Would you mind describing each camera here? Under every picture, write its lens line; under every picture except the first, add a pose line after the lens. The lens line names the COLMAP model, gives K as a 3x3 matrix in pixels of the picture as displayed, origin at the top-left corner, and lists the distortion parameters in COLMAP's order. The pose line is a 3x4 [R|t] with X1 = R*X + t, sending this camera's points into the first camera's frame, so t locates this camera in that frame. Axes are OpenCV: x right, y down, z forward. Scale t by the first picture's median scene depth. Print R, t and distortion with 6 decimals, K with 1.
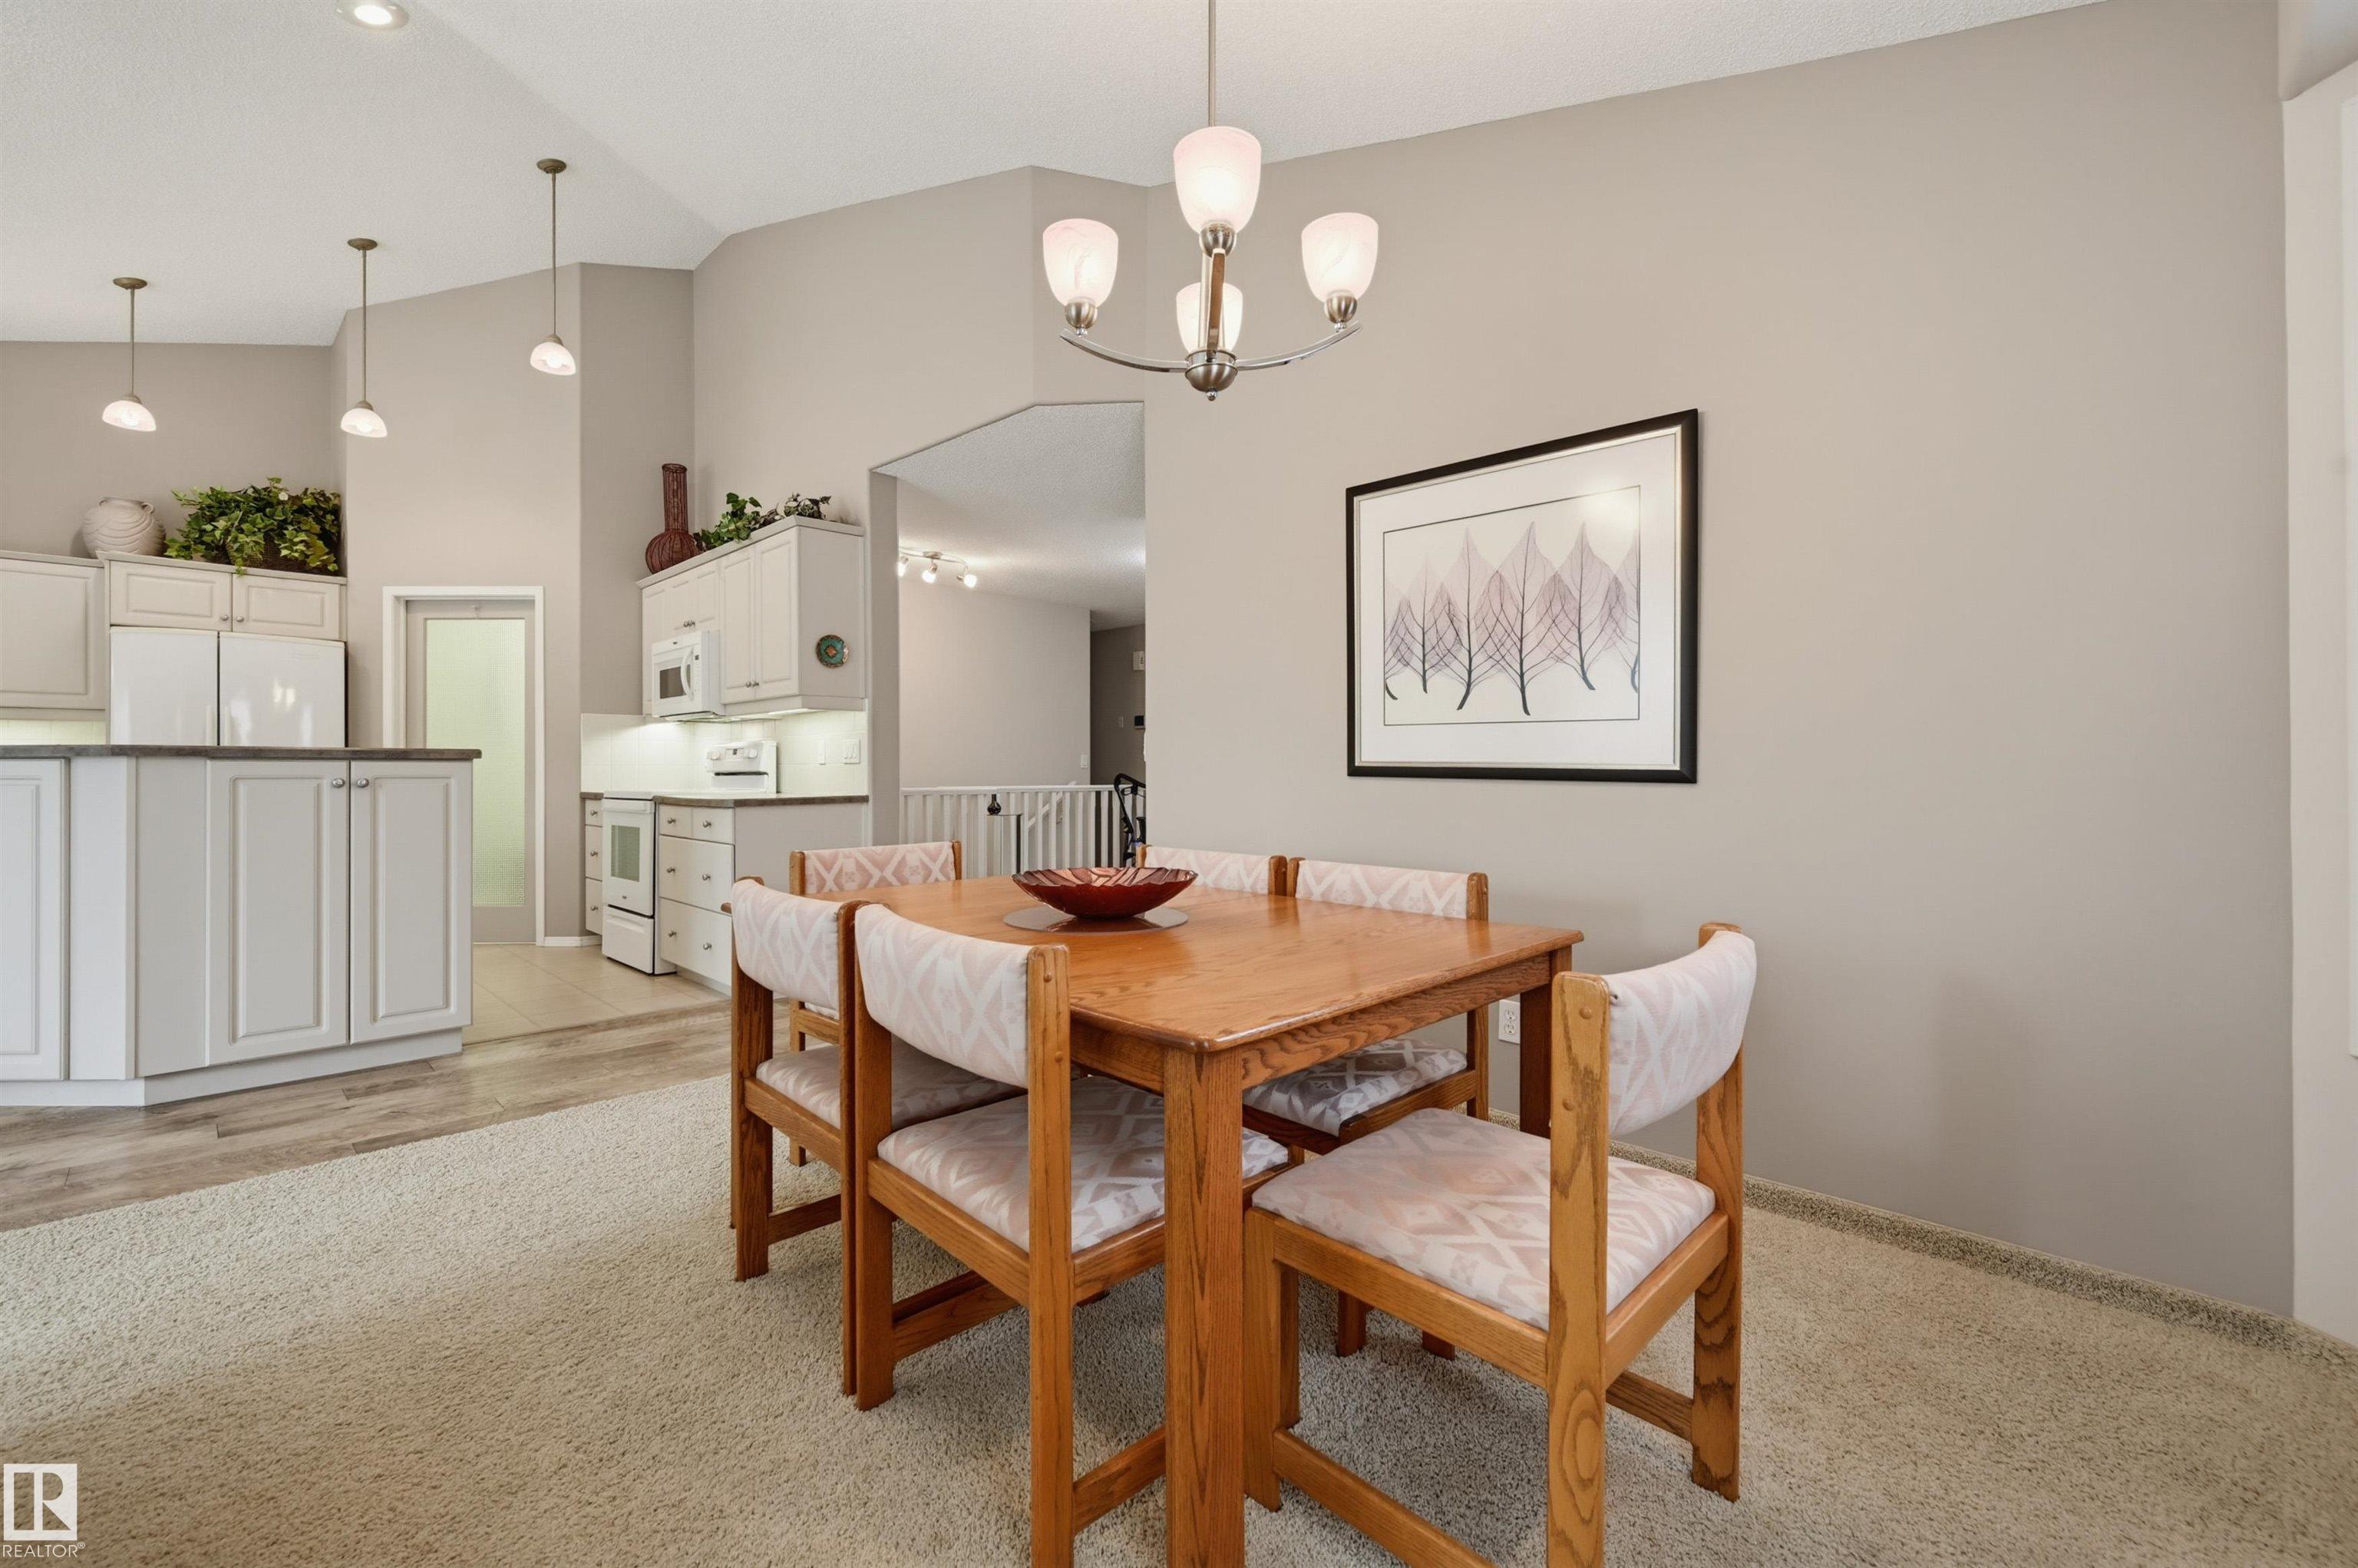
lens RADIAL K [[962.8, 0, 1194.2], [0, 962.8, 761.8], [0, 0, 1]] dist [-0.003743, -0.000316]
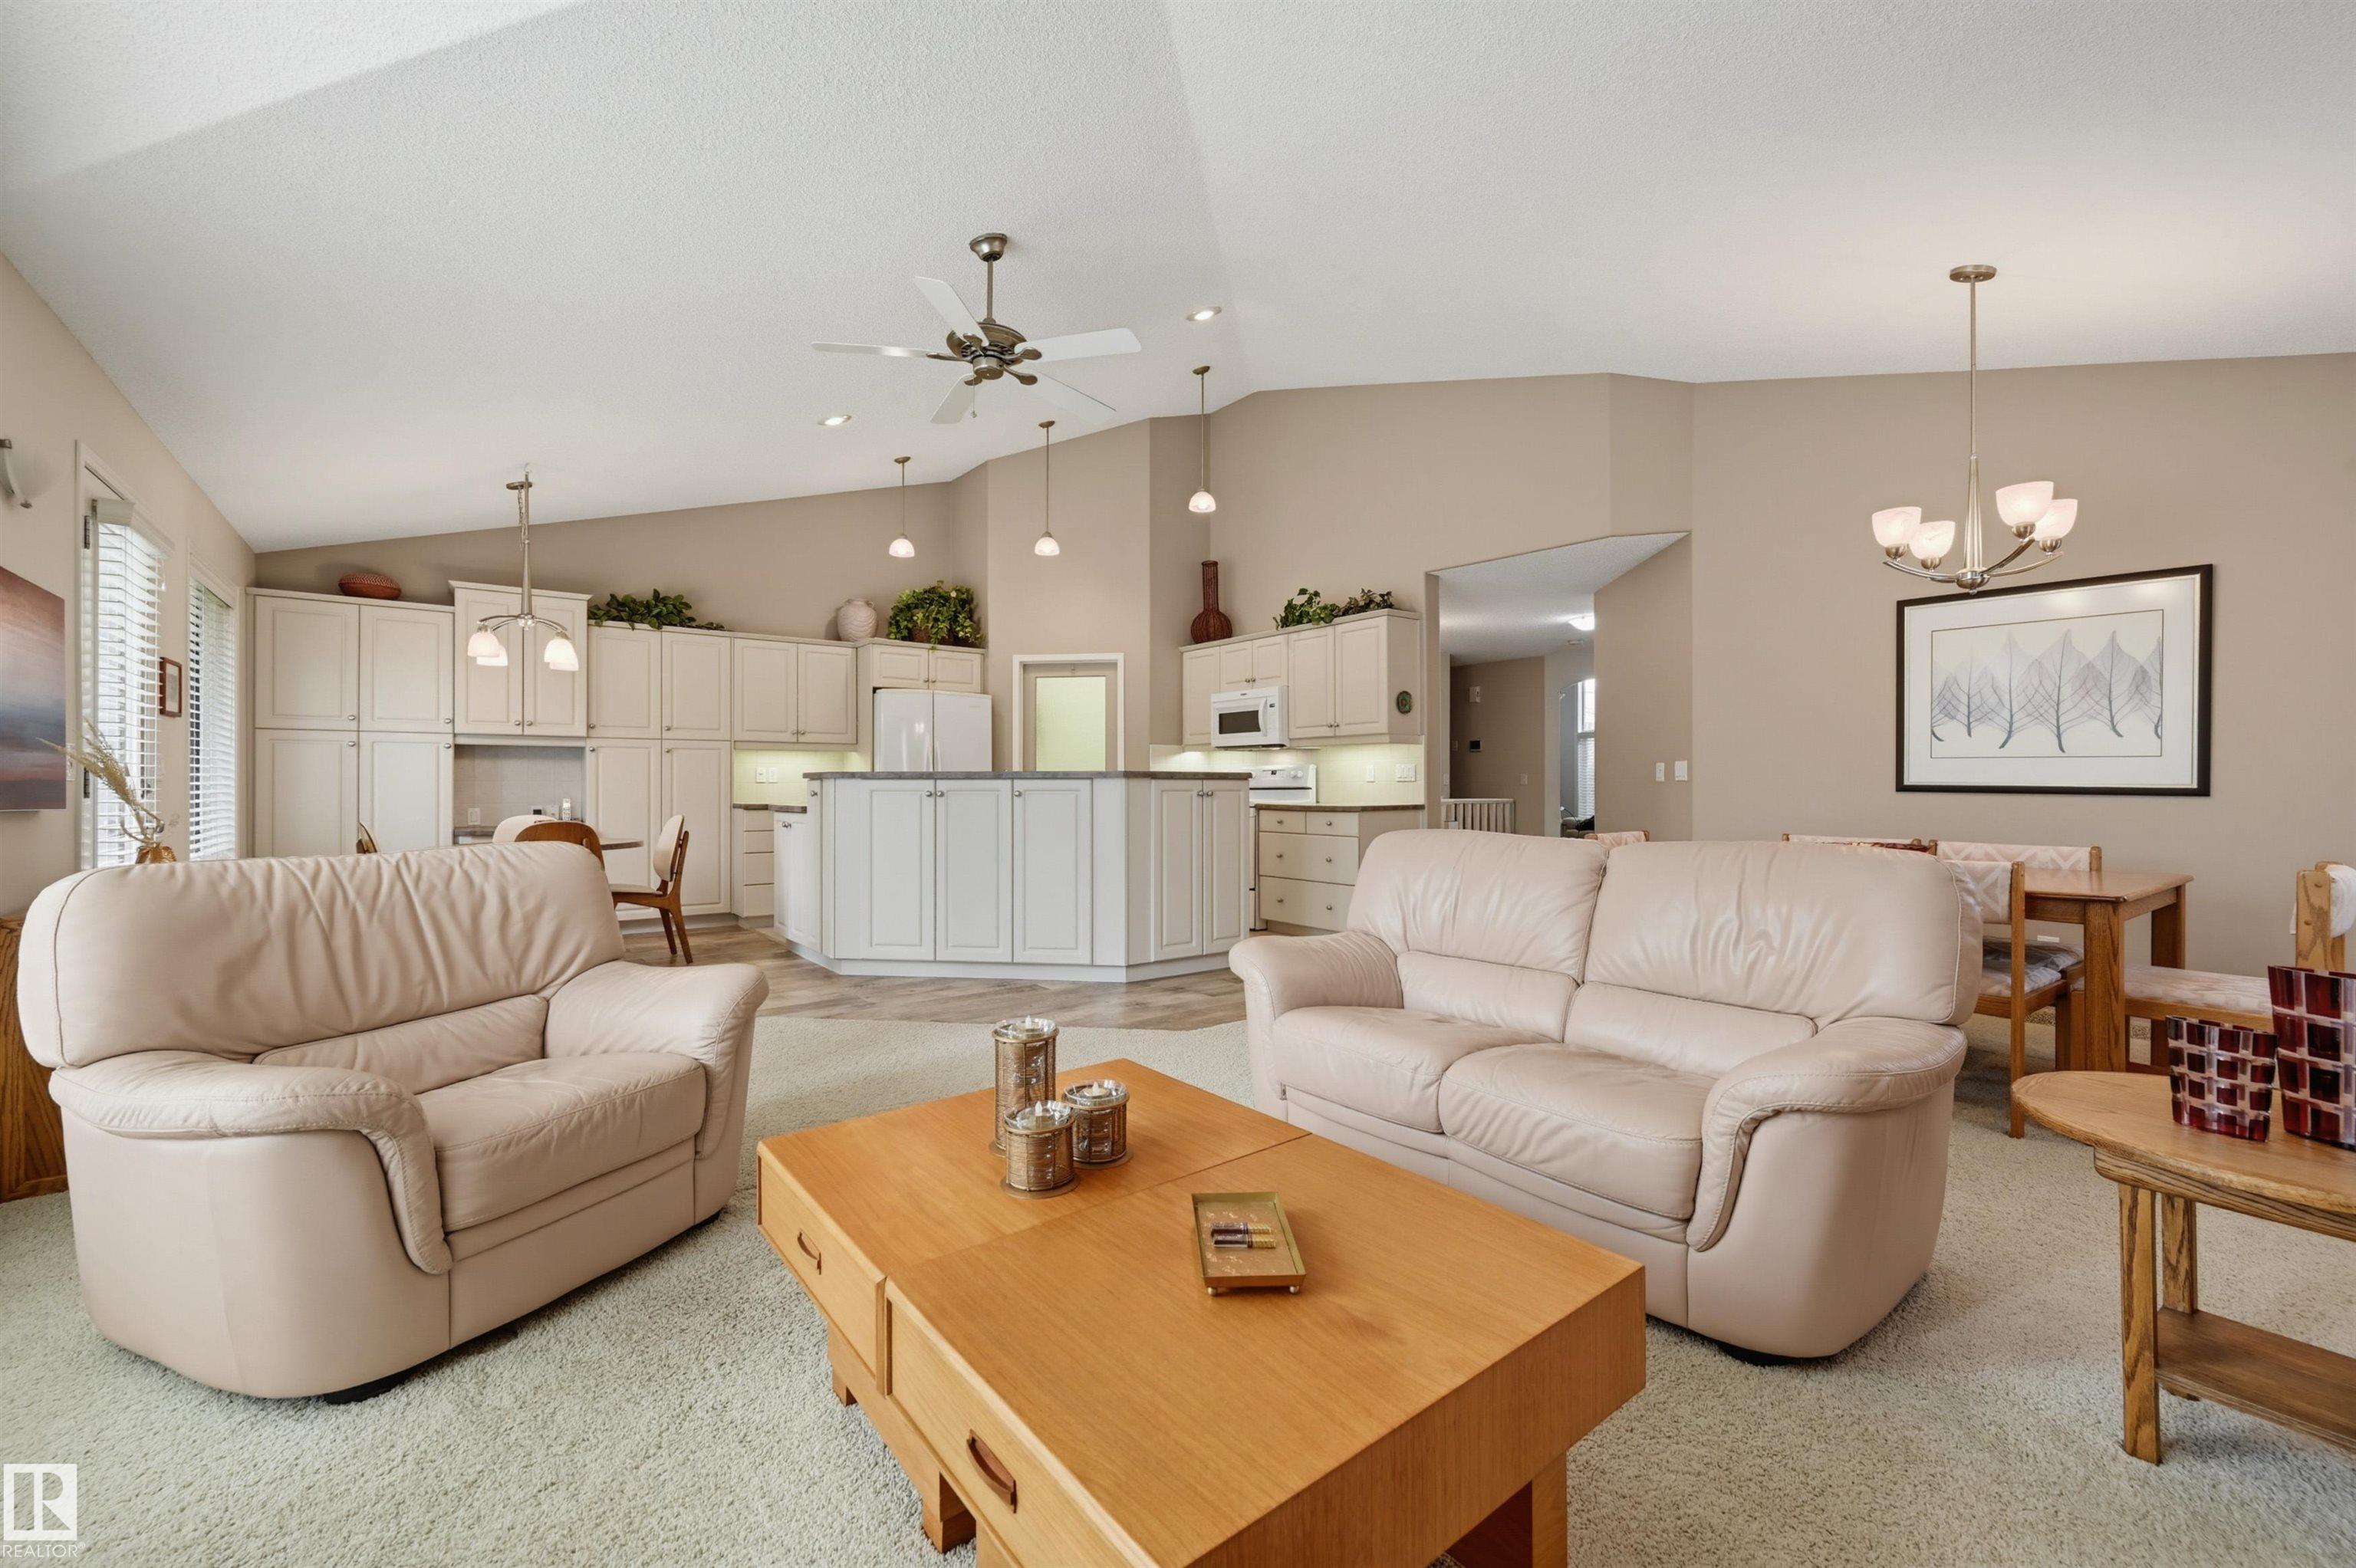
lens RADIAL K [[962.8, 0, 1166.7], [0, 962.8, 780.6], [0, 0, 1]] dist [0.002375, 0.000224]
pose [[0.989364, 0.001471, -0.145452, -0.772022], [-0.001035, 0.999995, 0.003076, -0.005376], [0.145456, -0.002893, 0.989361, -0.679458]]
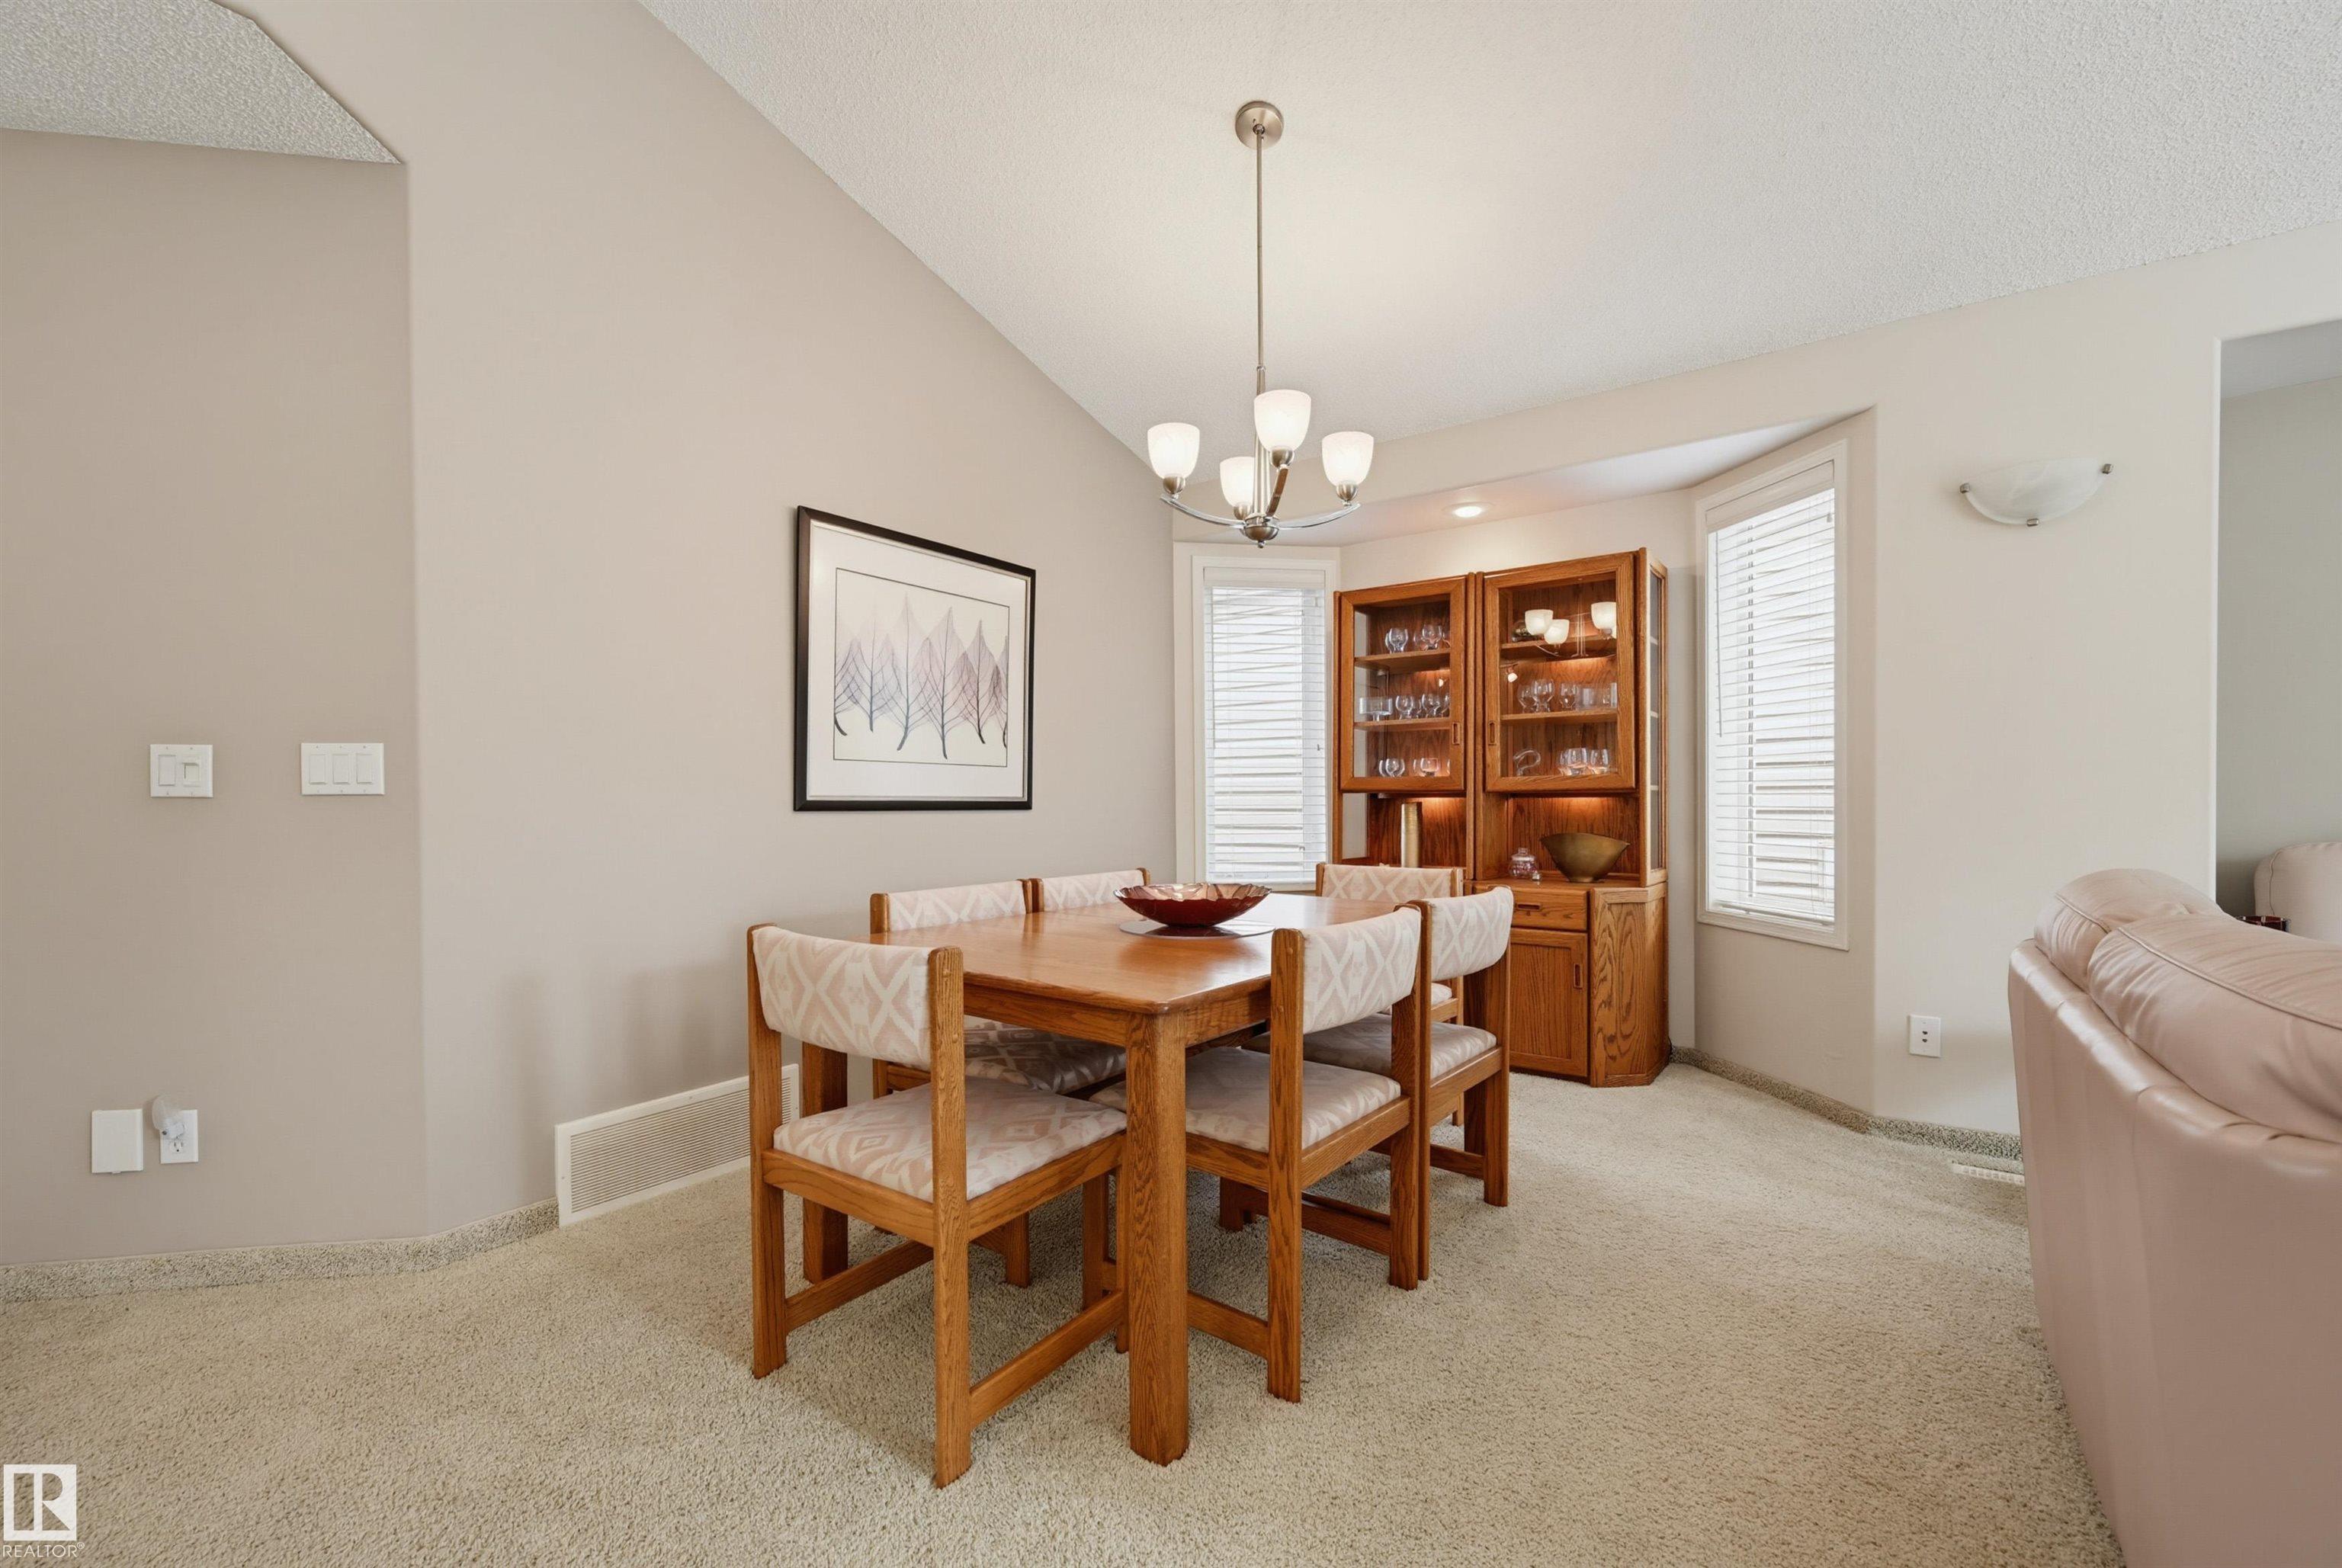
lens RADIAL K [[980.5, 0, 1175.1], [0, 980.5, 792.7], [0, 0, 1]] dist [-0.000451, -0.000006]
pose [[-0.143876, 0.003534, 0.989589, -0.865489], [-0.000337, 0.999993, -0.003621, 0.000805], [-0.989596, -0.000854, -0.143874, 0.791698]]
